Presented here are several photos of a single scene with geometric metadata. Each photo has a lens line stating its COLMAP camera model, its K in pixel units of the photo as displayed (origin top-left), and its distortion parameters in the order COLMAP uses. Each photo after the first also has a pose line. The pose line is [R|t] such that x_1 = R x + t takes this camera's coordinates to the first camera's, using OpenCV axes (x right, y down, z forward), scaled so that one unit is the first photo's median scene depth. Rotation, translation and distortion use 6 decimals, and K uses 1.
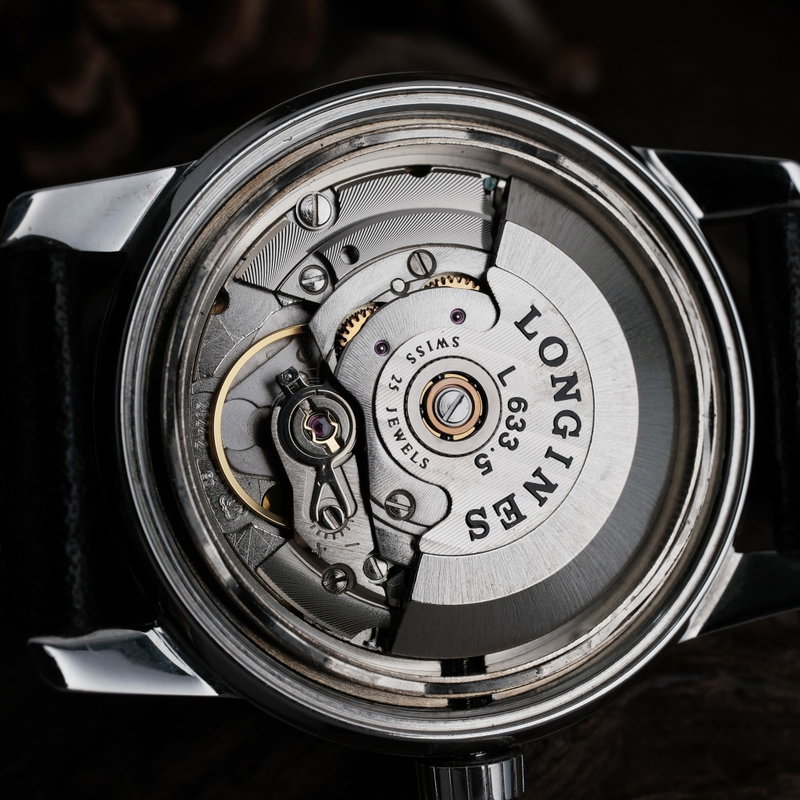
lens RADIAL K [[1473.3, 0, 400.0], [0, 1473.3, 400.0], [0, 0, 1]] dist [0.019721, 0.250240]
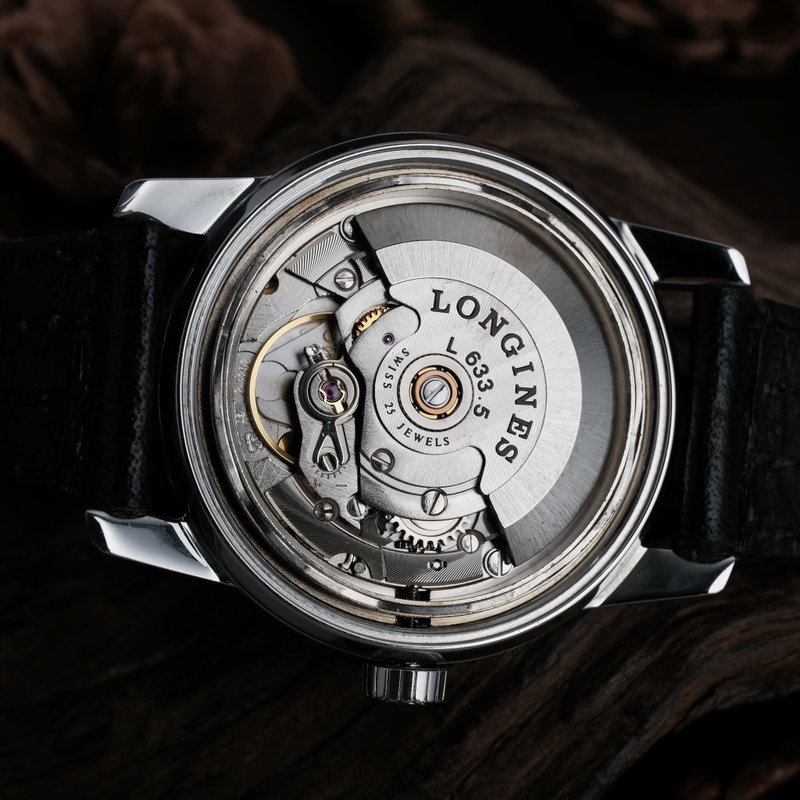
lens RADIAL K [[1473.3, 0, 400.0], [0, 1473.3, 400.0], [0, 0, 1]] dist [0.019721, 0.250240]
pose [[0.986512, 0.156785, -0.047043, 0.067095], [-0.158521, 0.986708, -0.035749, 0.061906], [0.040813, 0.042724, 0.998253, -0.289235]]
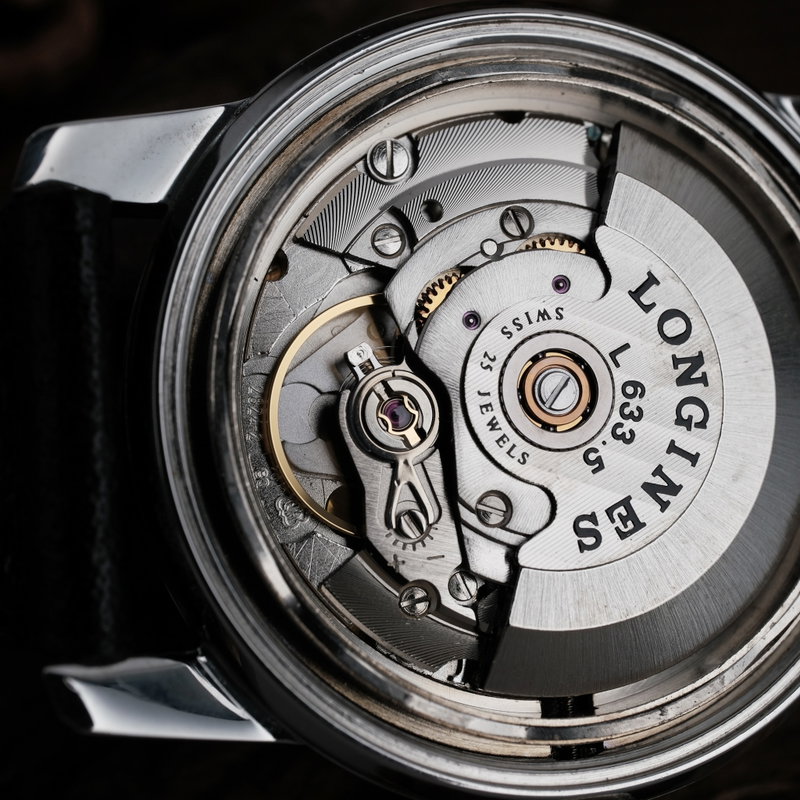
lens RADIAL K [[1473.3, 0, 400.0], [0, 1473.3, 400.0], [0, 0, 1]] dist [0.019721, 0.250240]
pose [[0.999992, 0.000350, -0.004057, -0.048979], [-0.000544, 0.998855, -0.047844, 0.049323], [0.004036, 0.047846, 0.998847, 0.168547]]
